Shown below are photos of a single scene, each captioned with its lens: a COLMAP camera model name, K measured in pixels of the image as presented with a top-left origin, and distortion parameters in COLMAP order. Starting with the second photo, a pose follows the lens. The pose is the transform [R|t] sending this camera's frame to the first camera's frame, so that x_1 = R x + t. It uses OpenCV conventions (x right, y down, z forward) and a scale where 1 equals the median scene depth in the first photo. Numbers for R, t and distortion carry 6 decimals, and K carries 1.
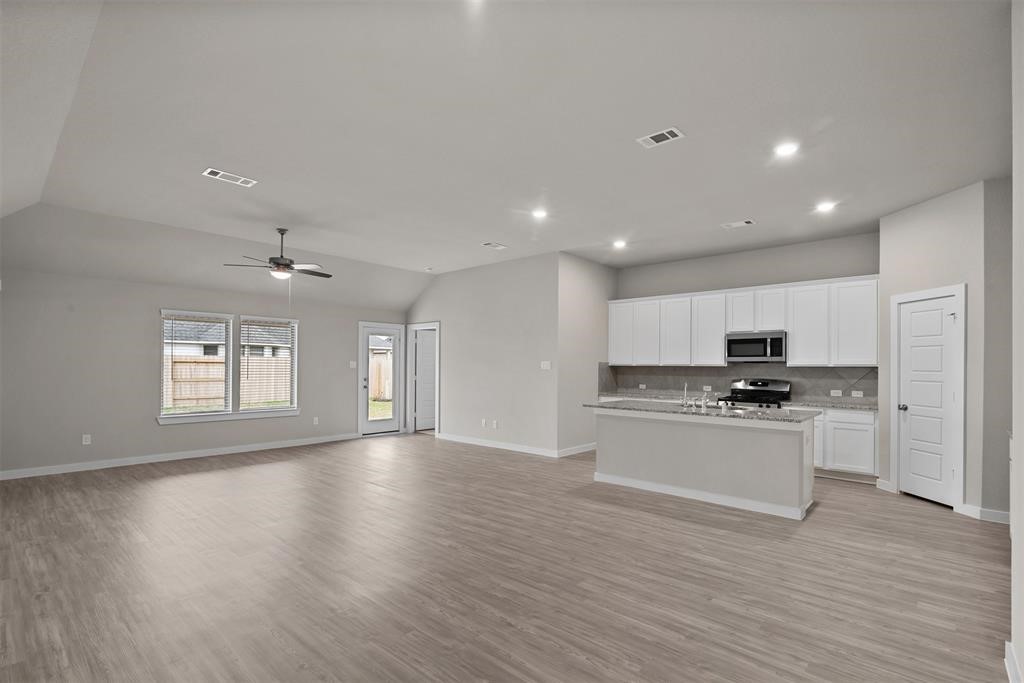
lens RADIAL K [[480.7, 0, 511.0], [0, 480.7, 364.4], [0, 0, 1]] dist [-0.001618, -0.000058]
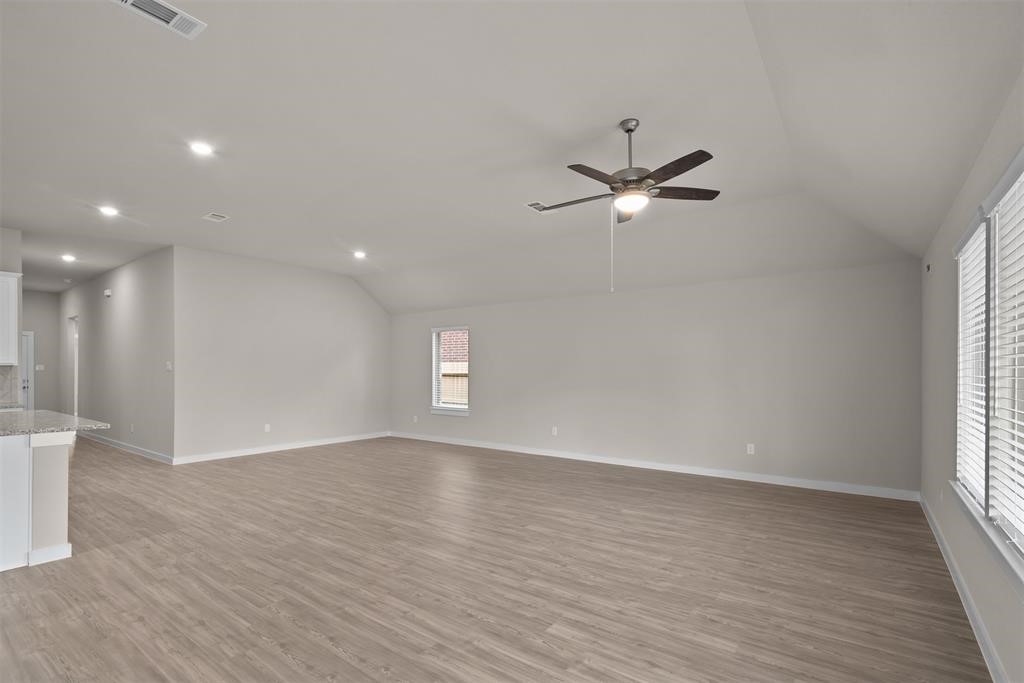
lens RADIAL K [[480.7, 0, 511.0], [0, 480.7, 364.4], [0, 0, 1]] dist [-0.001618, -0.000058]
pose [[-0.996386, -0.008408, -0.084528, -0.386347], [-0.007086, 0.999848, -0.015933, 0.012733], [0.084649, -0.015276, -0.996294, 2.011456]]
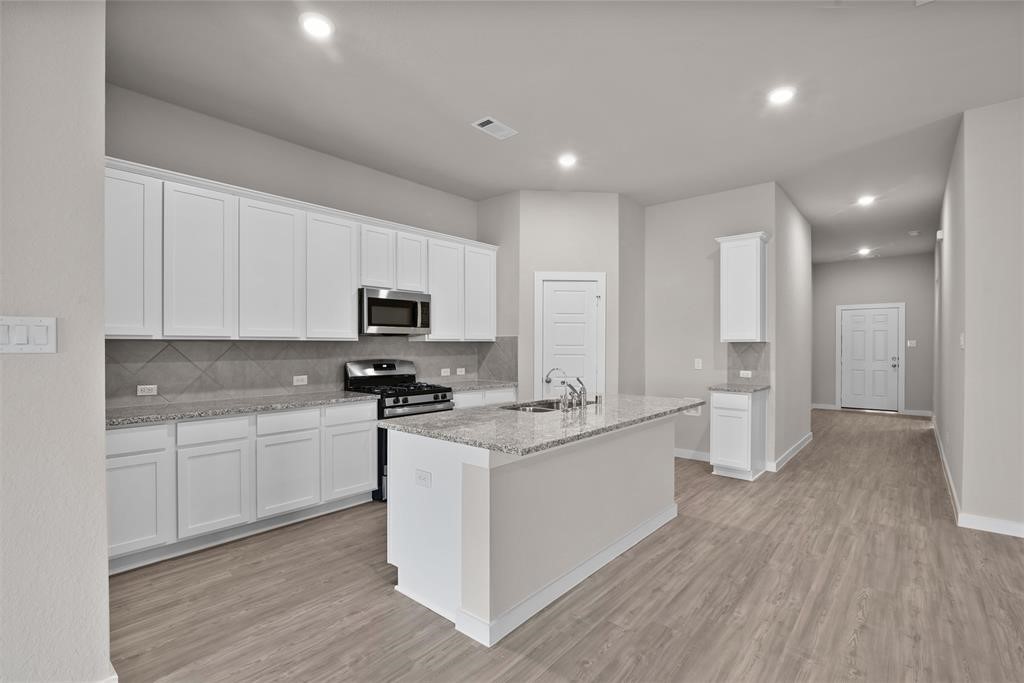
lens RADIAL K [[467.1, 0, 512.8], [0, 467.1, 347.6], [0, 0, 1]] dist [-0.012505, 0.000425]
pose [[-0.013755, -0.012757, 0.999824, -0.225332], [-0.003248, 0.999914, 0.012713, 0.006375], [-0.999900, -0.003072, -0.013795, 1.212572]]
